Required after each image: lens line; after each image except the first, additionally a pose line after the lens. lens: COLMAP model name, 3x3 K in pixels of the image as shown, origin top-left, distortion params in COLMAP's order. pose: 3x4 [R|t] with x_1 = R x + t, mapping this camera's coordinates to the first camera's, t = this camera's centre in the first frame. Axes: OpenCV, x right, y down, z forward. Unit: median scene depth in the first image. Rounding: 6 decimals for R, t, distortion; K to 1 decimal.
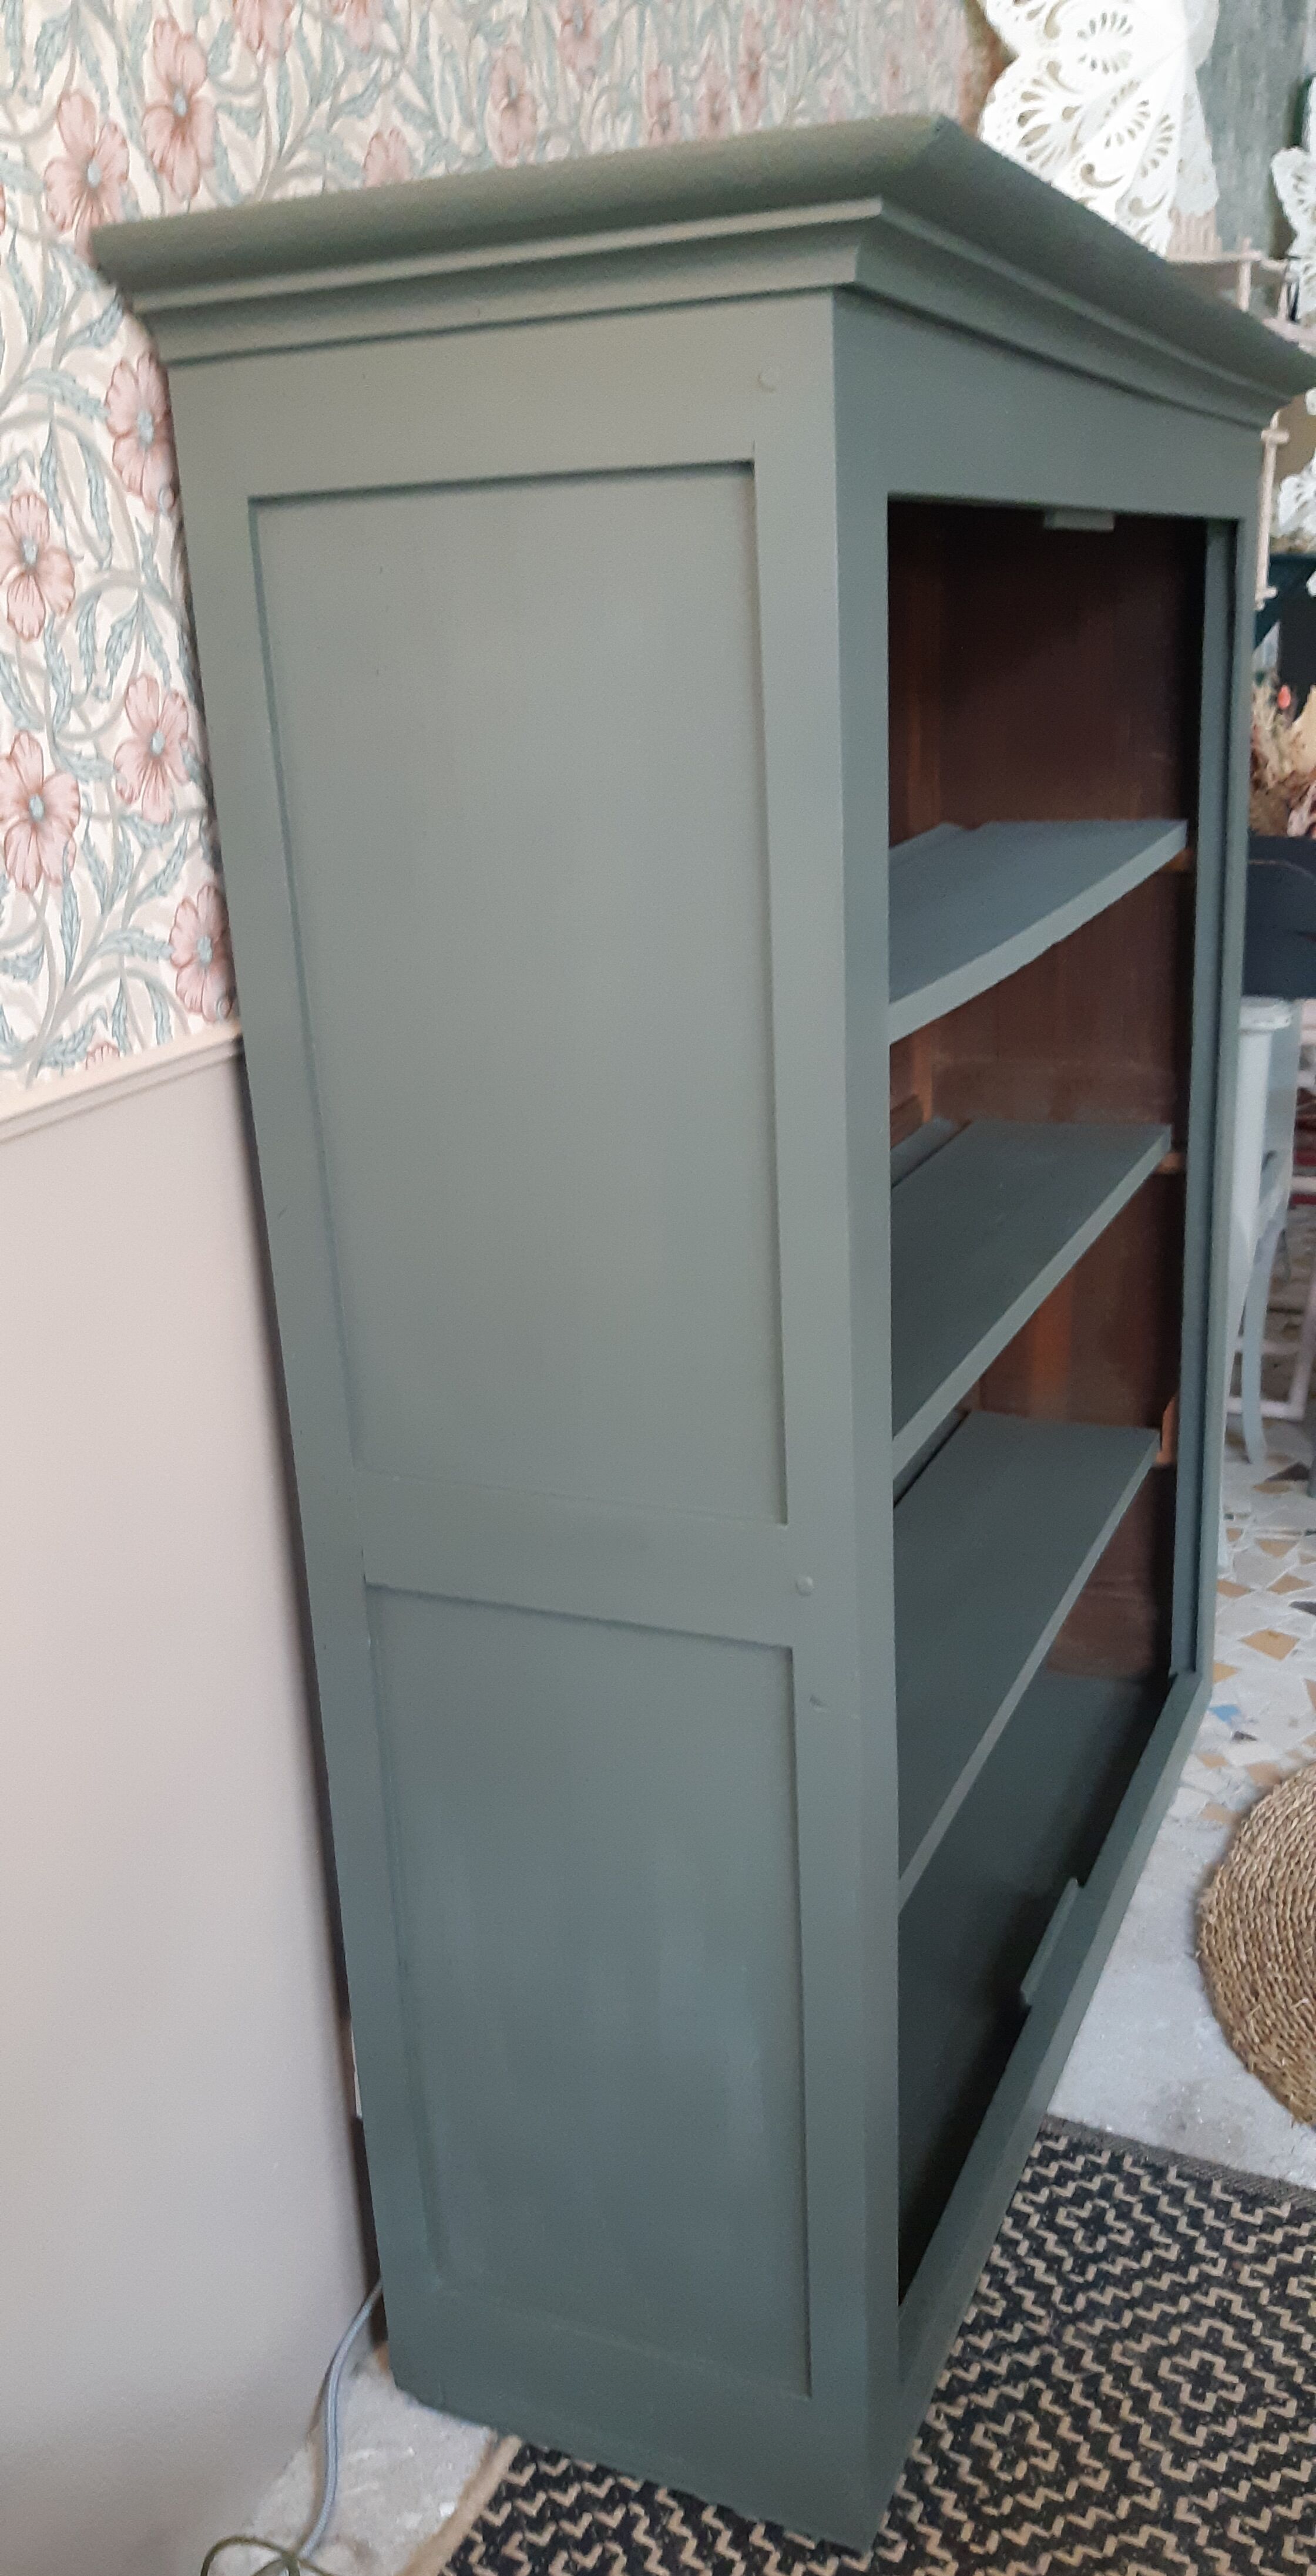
lens RADIAL K [[2081.6, 0, 658.0], [0, 2081.6, 1288.0], [0, 0, 1]] dist [-0.001798, -0.061717]
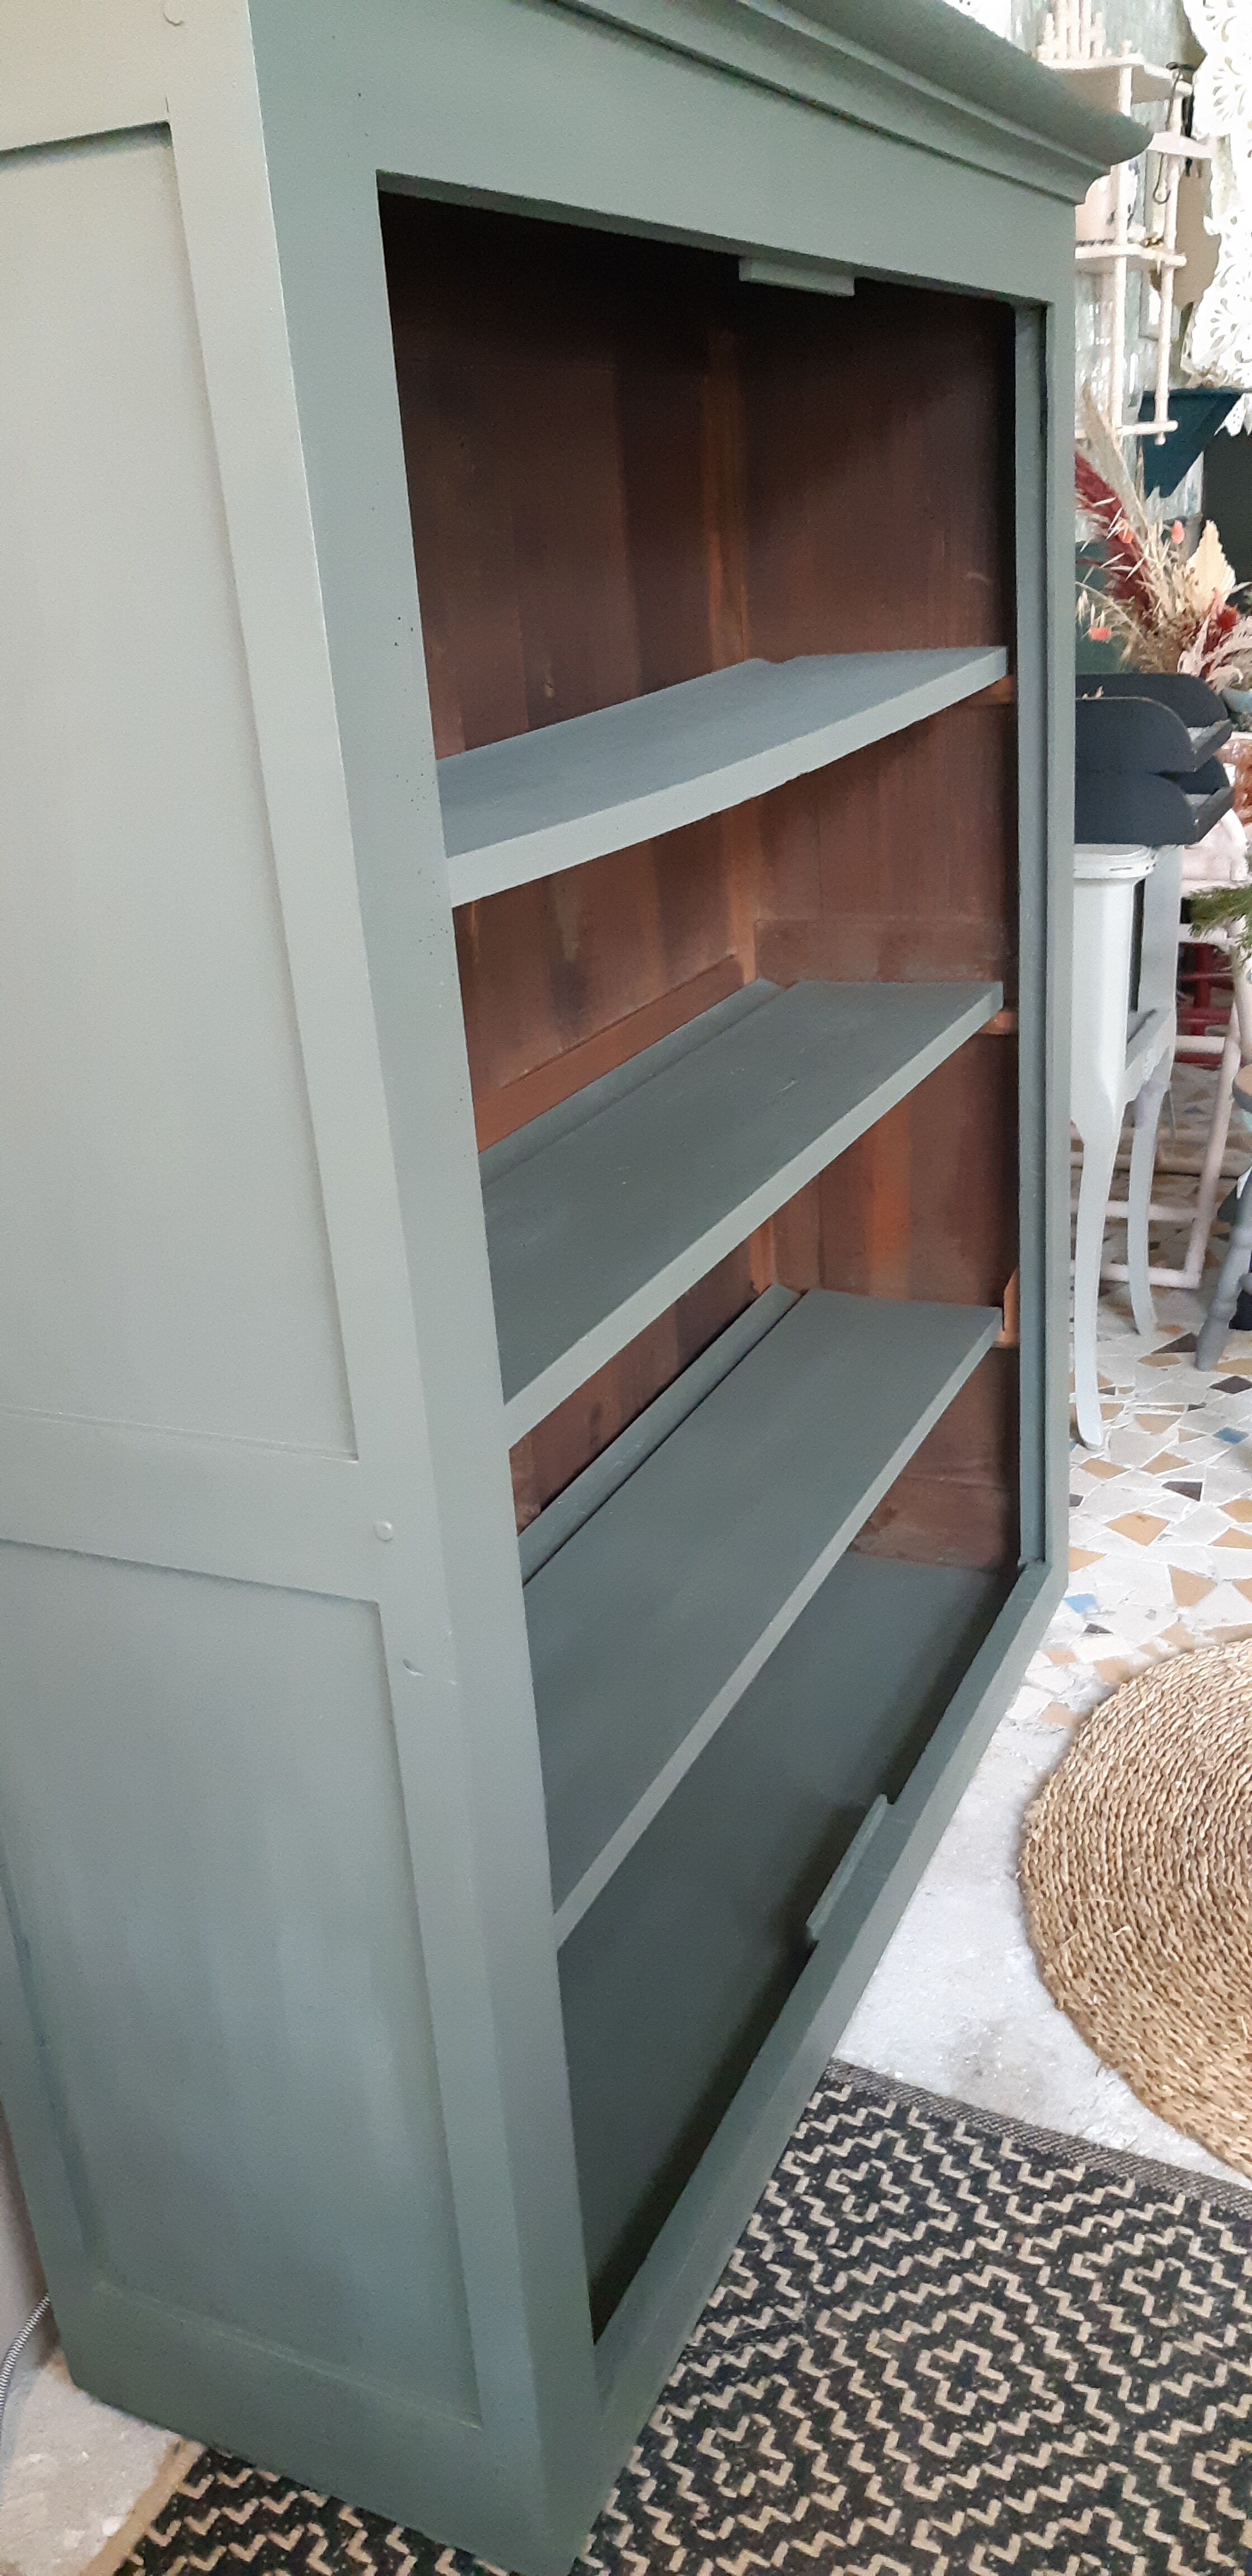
lens RADIAL K [[1972.8, 0, 642.8], [0, 1972.8, 1240.6], [0, 0, 1]] dist [0.008180, -0.067252]
pose [[0.999606, -0.017463, -0.021976, 0.144593], [0.018381, 0.998936, 0.042292, -0.004331], [0.021214, -0.042680, 0.998864, 0.156710]]
